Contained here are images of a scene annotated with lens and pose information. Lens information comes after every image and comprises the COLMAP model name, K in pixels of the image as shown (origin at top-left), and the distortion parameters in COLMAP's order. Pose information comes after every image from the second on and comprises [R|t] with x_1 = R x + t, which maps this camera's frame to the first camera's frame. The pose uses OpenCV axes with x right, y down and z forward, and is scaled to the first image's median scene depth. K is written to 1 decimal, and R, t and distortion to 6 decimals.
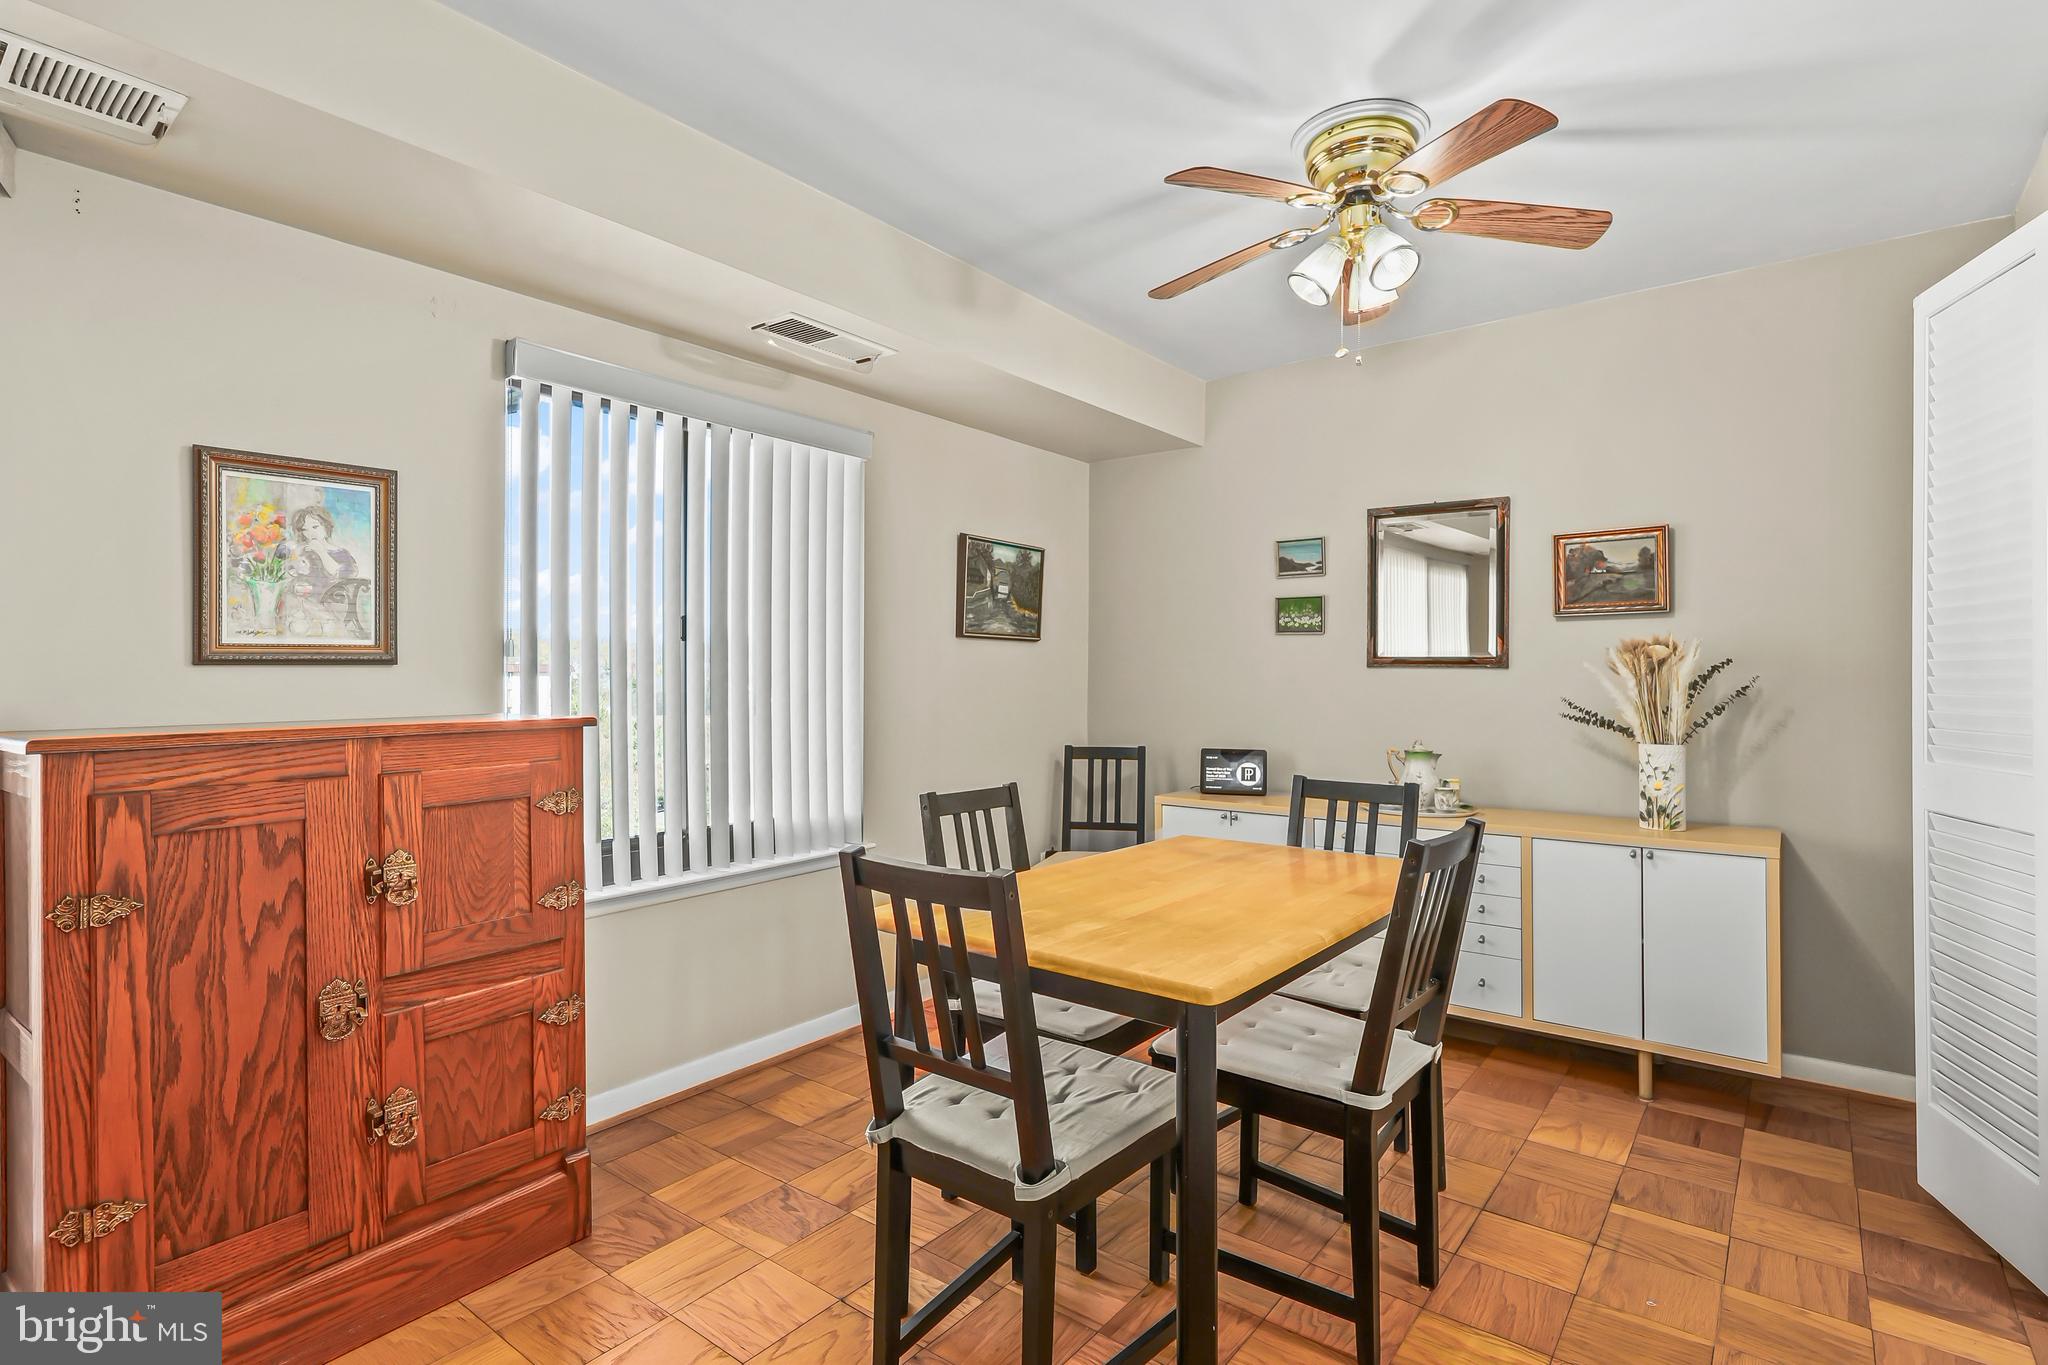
lens RADIAL K [[1000.1, 0, 1025.5], [0, 1000.1, 673.9], [0, 0, 1]] dist [0.004025, 0.000378]
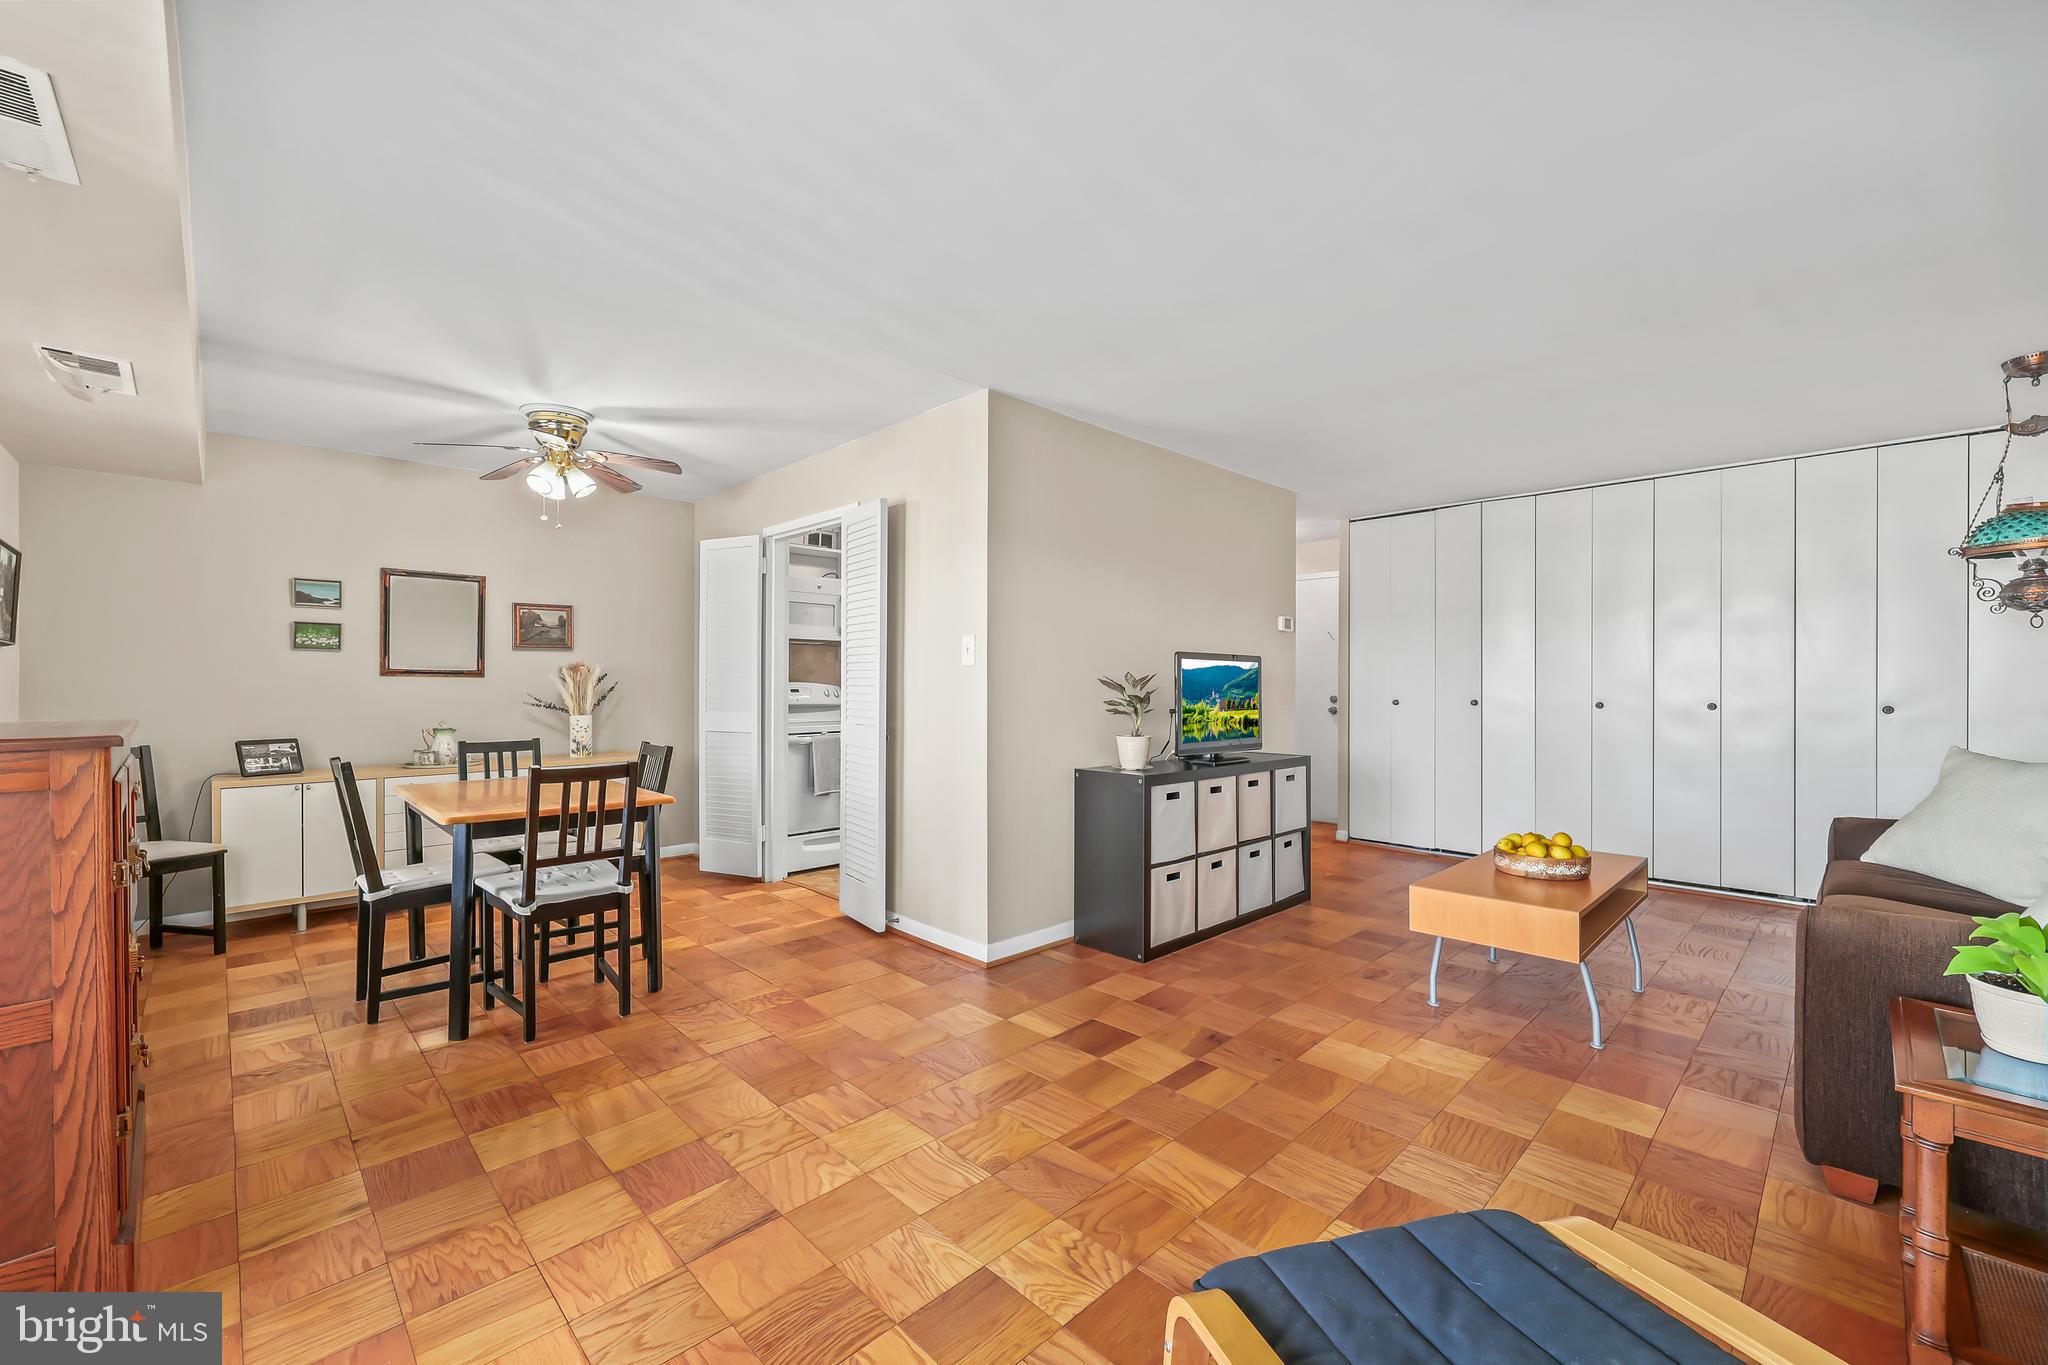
lens RADIAL K [[823.3, 0, 1024.0], [0, 823.3, 682.5], [0, 0, 1]] dist [-0.010490, -0.000043]
pose [[0.139650, -0.001729, 0.990199, -0.911967], [-0.002919, 0.999993, 0.002158, -0.002287], [-0.990197, -0.003192, 0.139644, -0.125728]]
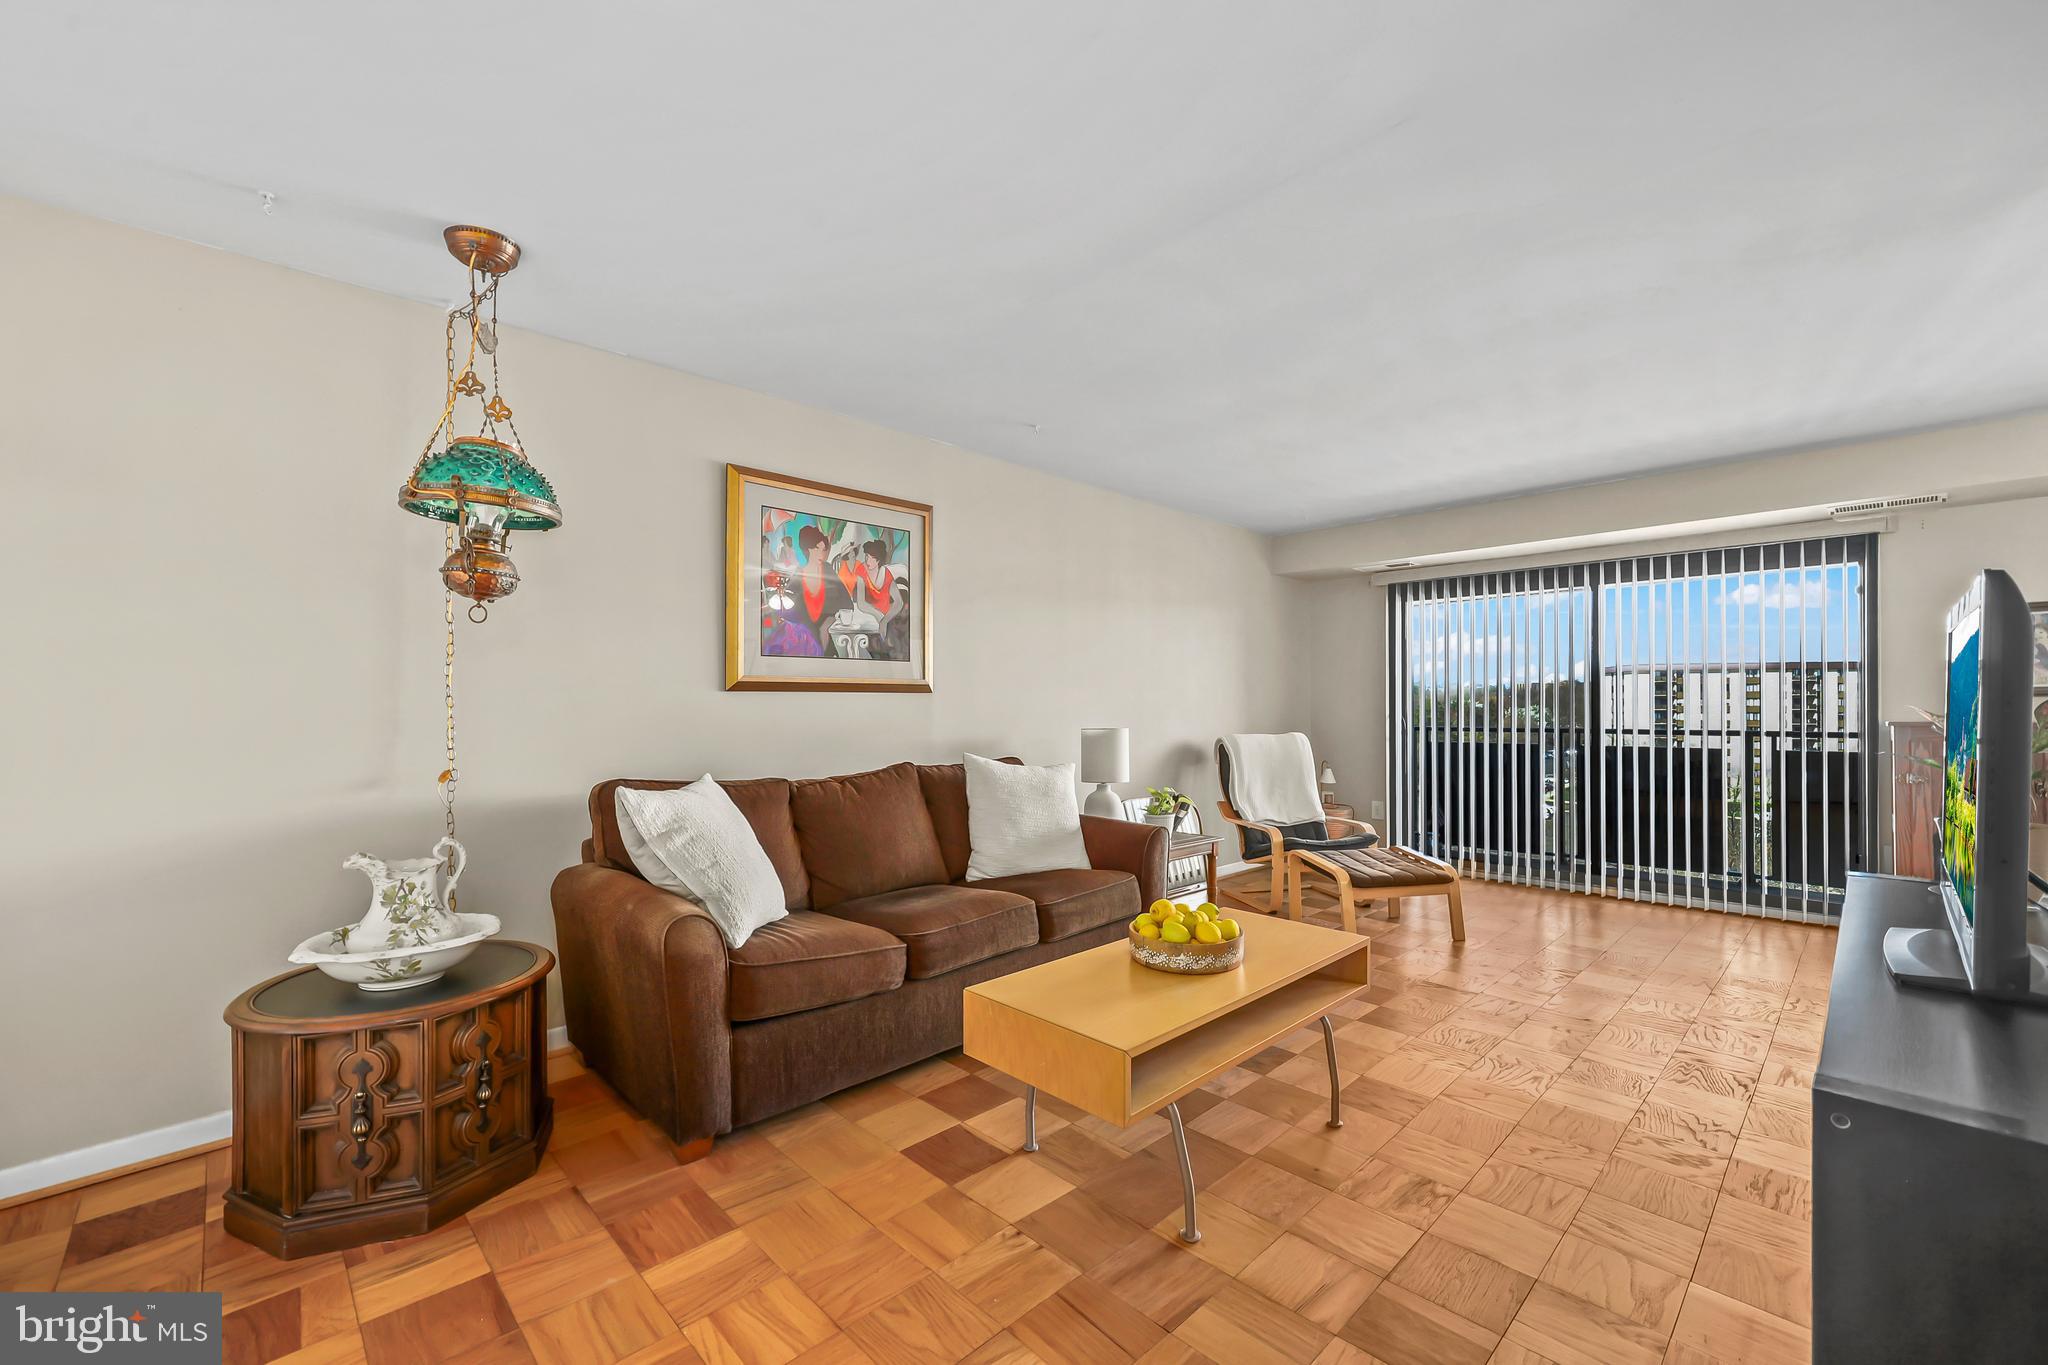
lens RADIAL K [[841.4, 0, 1017.4], [0, 841.4, 703.2], [0, 0, 1]] dist [-0.001356, -0.000012]
pose [[-0.158777, -0.001085, -0.987314, 0.983727], [0.001748, 0.999998, -0.001380, -0.000503], [0.987313, -0.001945, -0.158775, -0.657275]]
